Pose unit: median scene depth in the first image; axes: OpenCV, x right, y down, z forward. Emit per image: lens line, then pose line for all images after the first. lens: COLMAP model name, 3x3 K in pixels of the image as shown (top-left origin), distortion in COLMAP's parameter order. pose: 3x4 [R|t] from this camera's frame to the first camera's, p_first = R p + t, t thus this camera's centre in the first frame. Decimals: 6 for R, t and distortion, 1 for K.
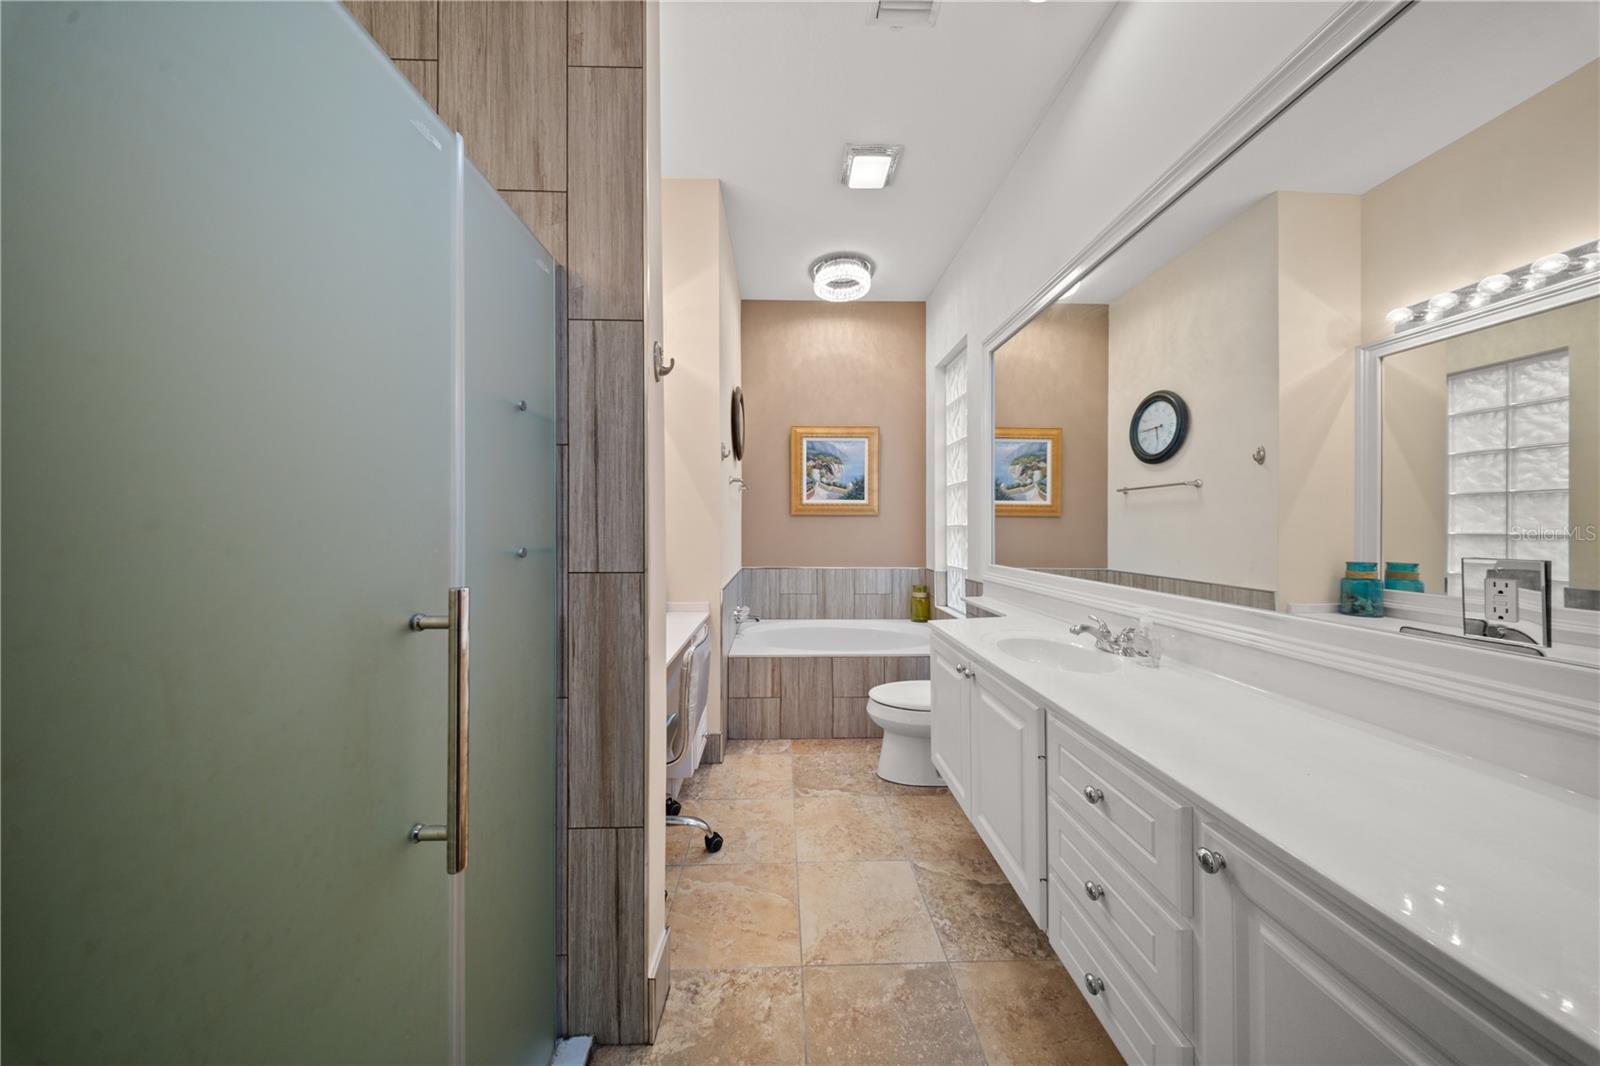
lens RADIAL K [[481.6, 0, 792.7], [0, 481.6, 526.2], [0, 0, 1]] dist [0.000587, -0.000025]
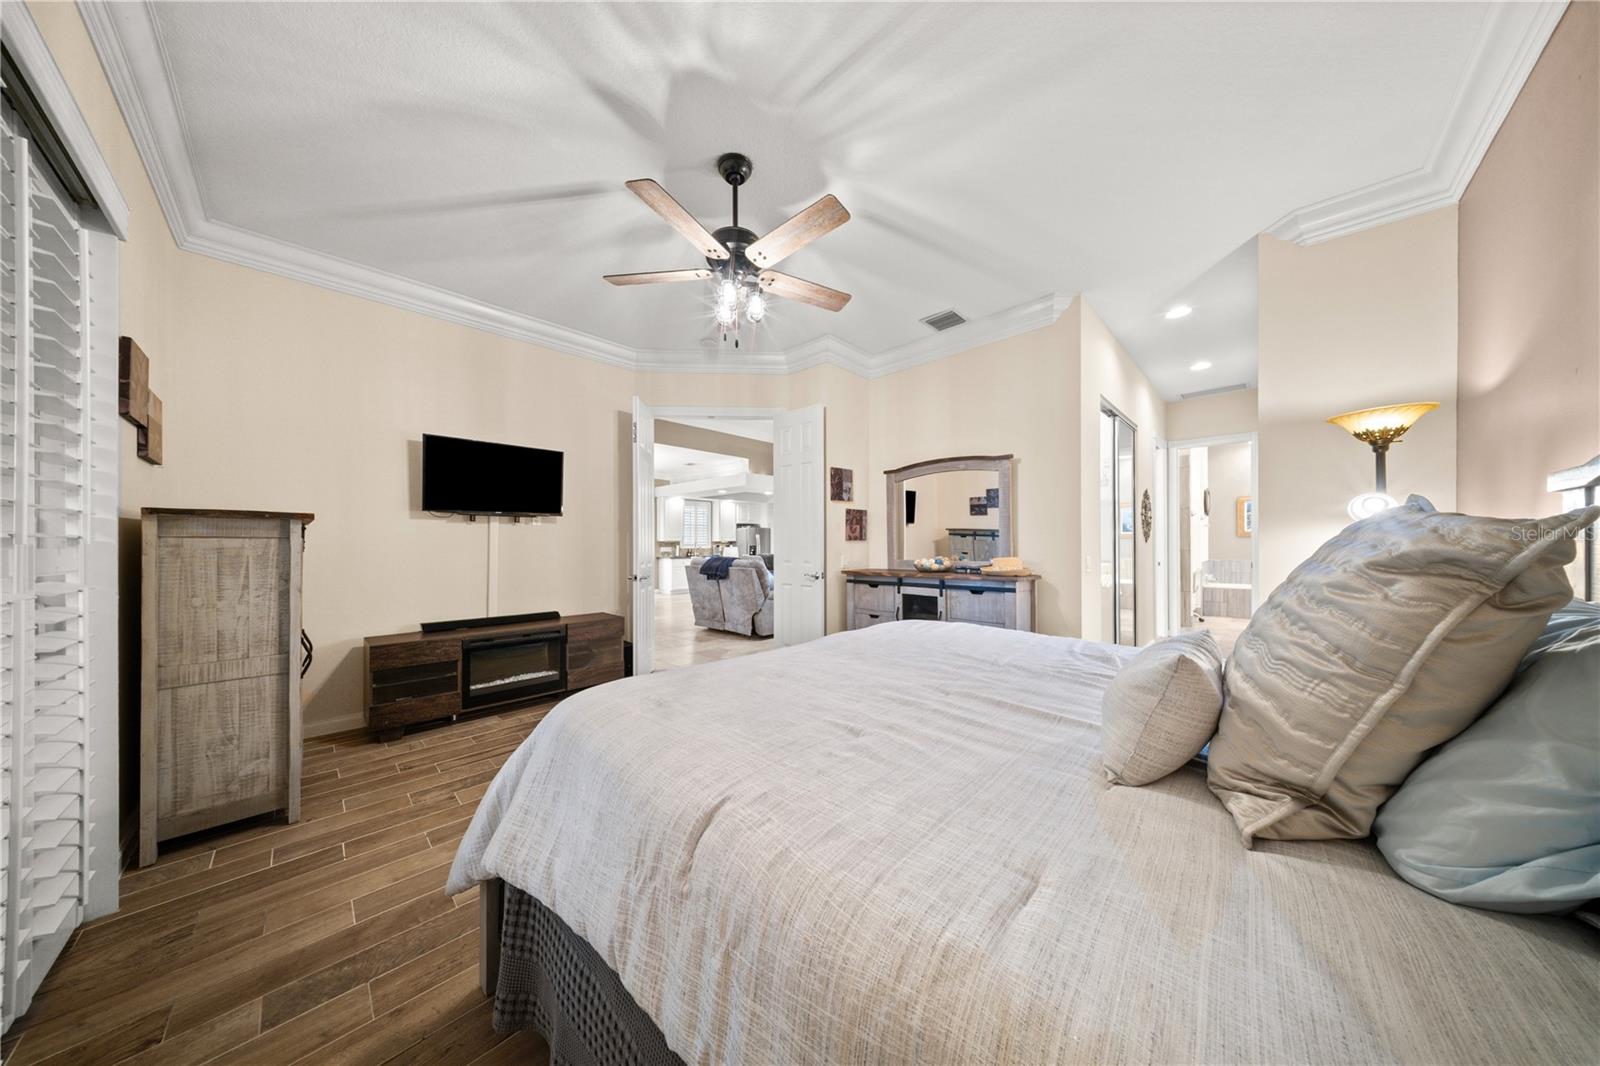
lens RADIAL K [[487.8, 0, 793.3], [0, 487.8, 537.9], [0, 0, 1]] dist [0.000309, 0.000001]
pose [[0.701015, 0.001107, -0.713146, 0.171507], [-0.004268, 0.999987, -0.002643, -0.004554], [0.713134, 0.004897, 0.701011, -2.103765]]
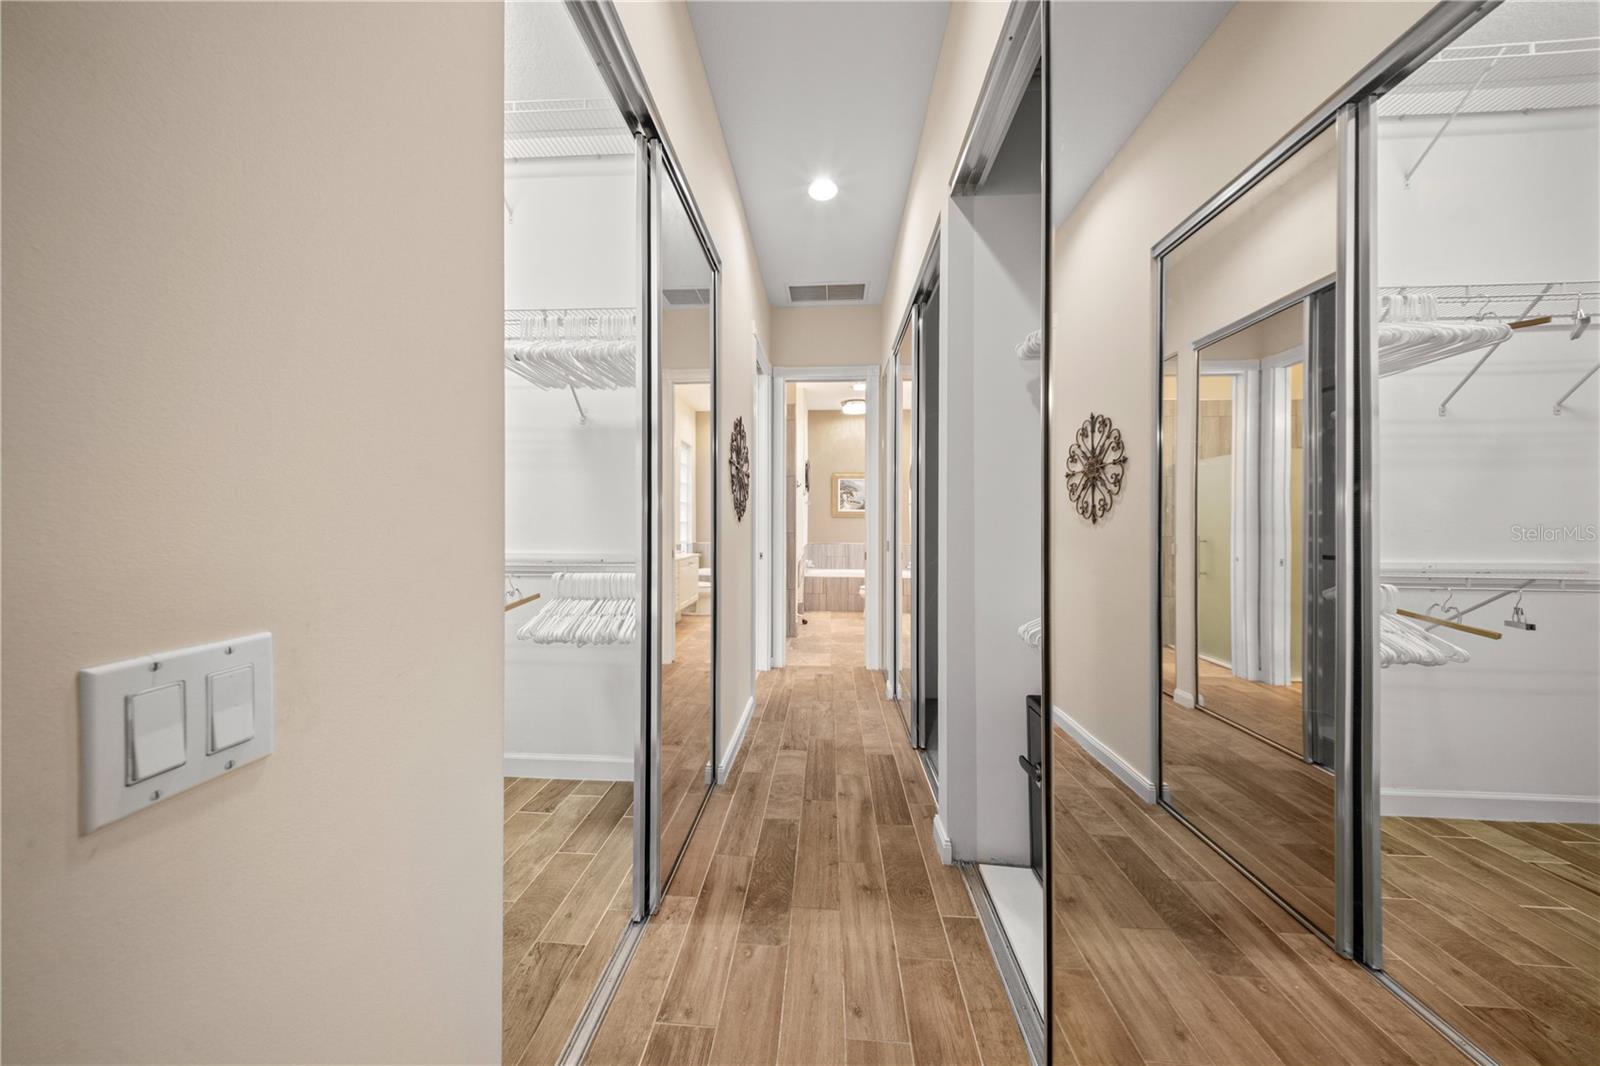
lens RADIAL K [[481.6, 0, 792.7], [0, 481.6, 526.2], [0, 0, 1]] dist [0.000587, -0.000025]
pose [[0.995541, 0.008230, -0.093971, 0.022306], [-0.007609, 0.999947, 0.006966, 0.003695], [0.094023, -0.006220, 0.995551, -1.051724]]
